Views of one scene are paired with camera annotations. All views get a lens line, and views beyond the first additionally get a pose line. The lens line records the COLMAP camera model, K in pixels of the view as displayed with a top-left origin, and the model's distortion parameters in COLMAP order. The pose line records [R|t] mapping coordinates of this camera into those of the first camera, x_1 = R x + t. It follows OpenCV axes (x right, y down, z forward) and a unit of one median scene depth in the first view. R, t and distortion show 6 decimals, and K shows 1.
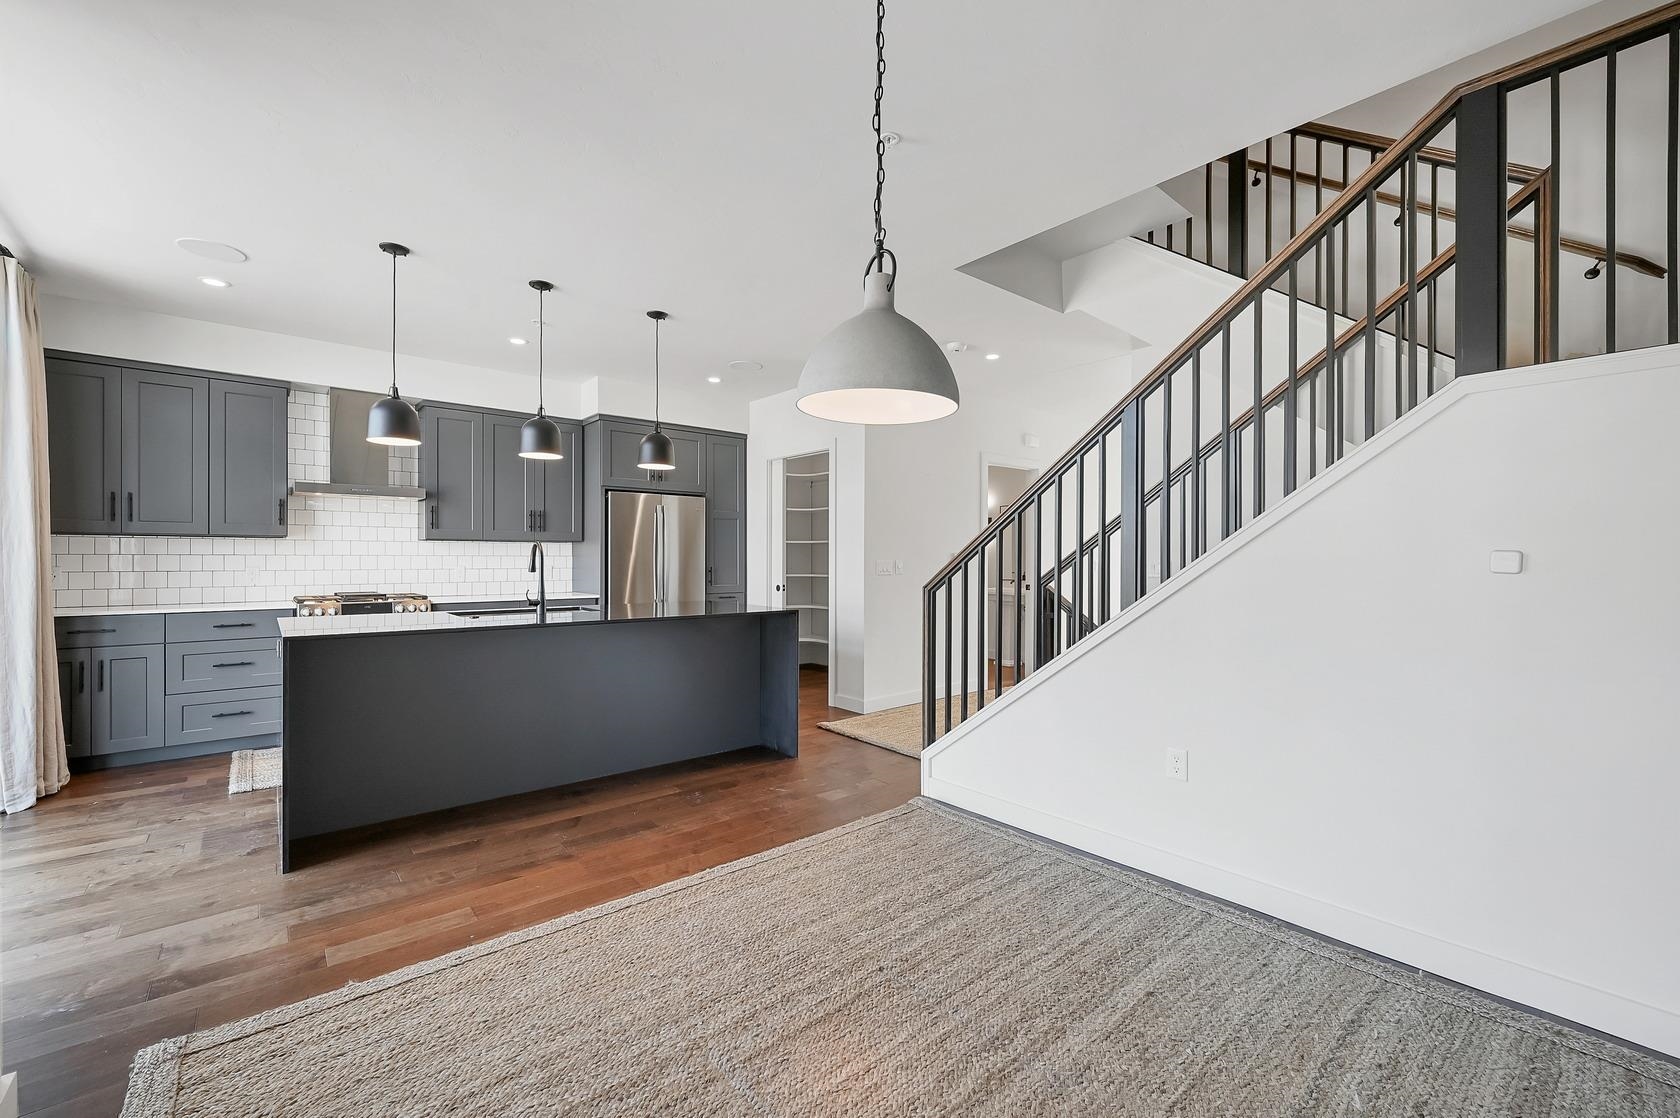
lens RADIAL K [[682.0, 0, 841.1], [0, 682.0, 566.7], [0, 0, 1]] dist [0.006500, 0.000424]
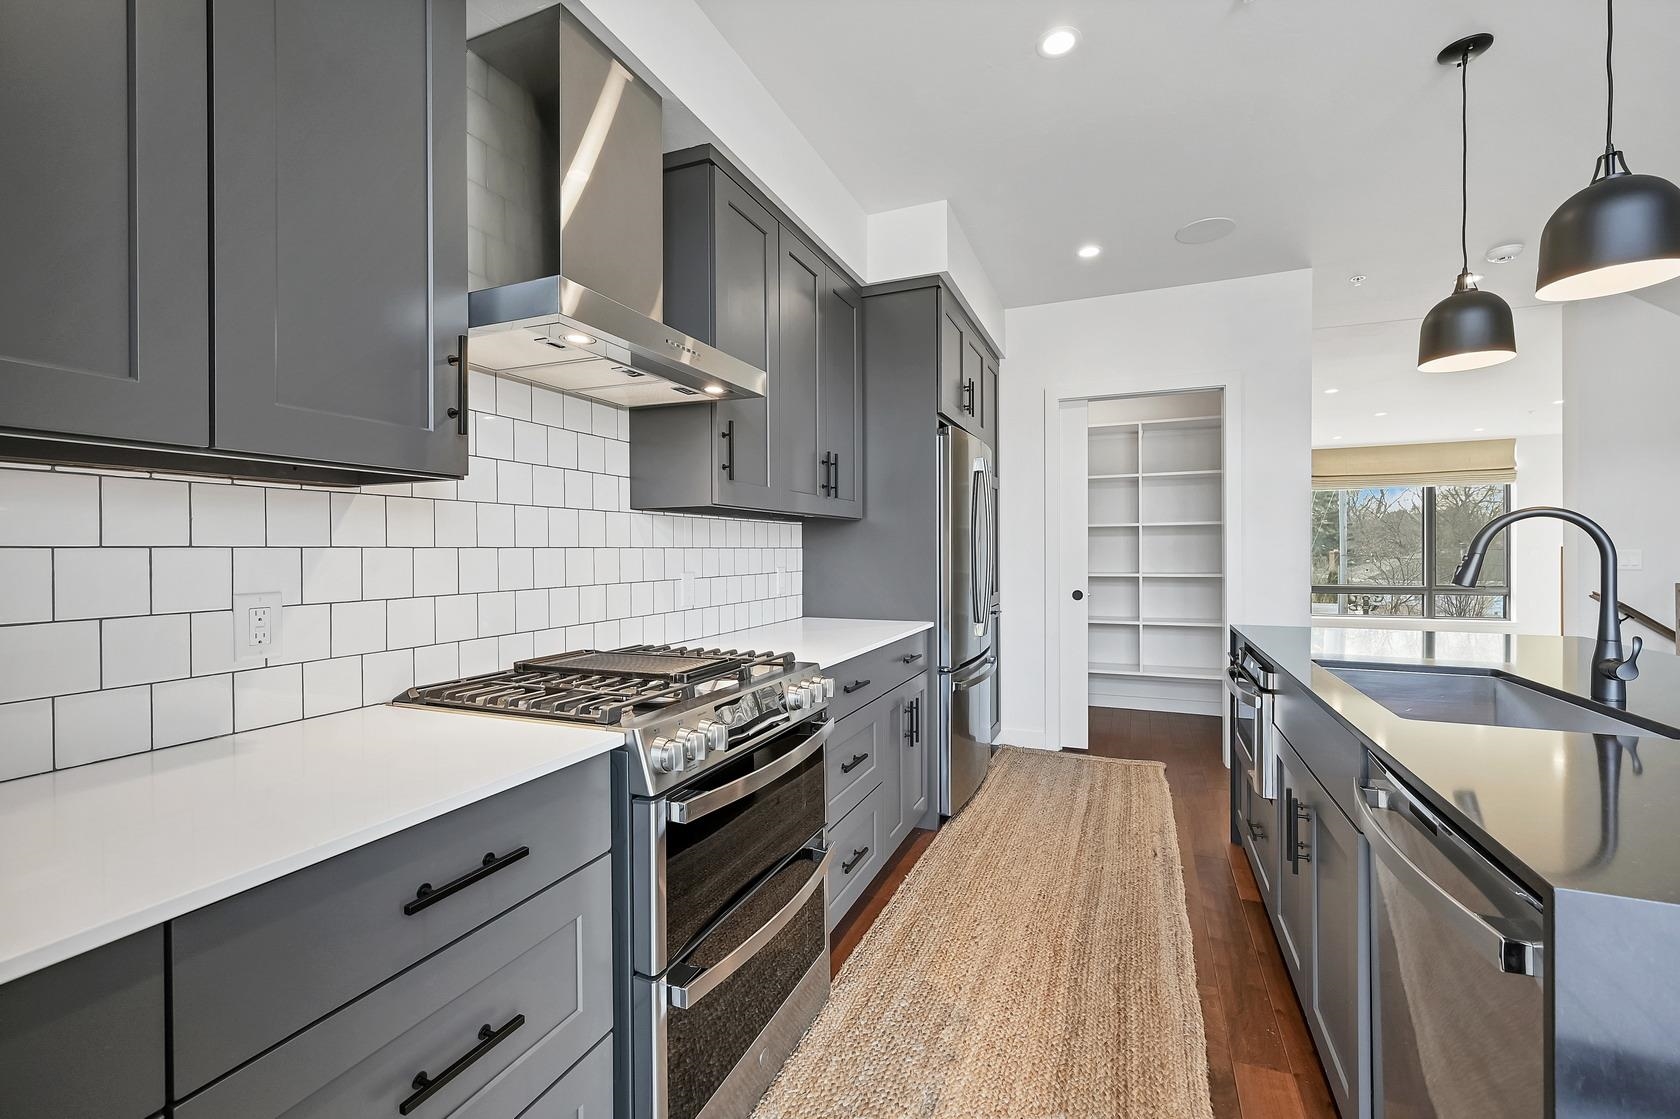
lens RADIAL K [[691.7, 0, 842.9], [0, 691.7, 552.6], [0, 0, 1]] dist [-0.000412, 0.000430]
pose [[0.893586, -0.010600, 0.448766, -0.704996], [0.014470, 0.999882, -0.005195, -0.010036], [-0.448658, 0.011136, 0.893634, 0.594216]]
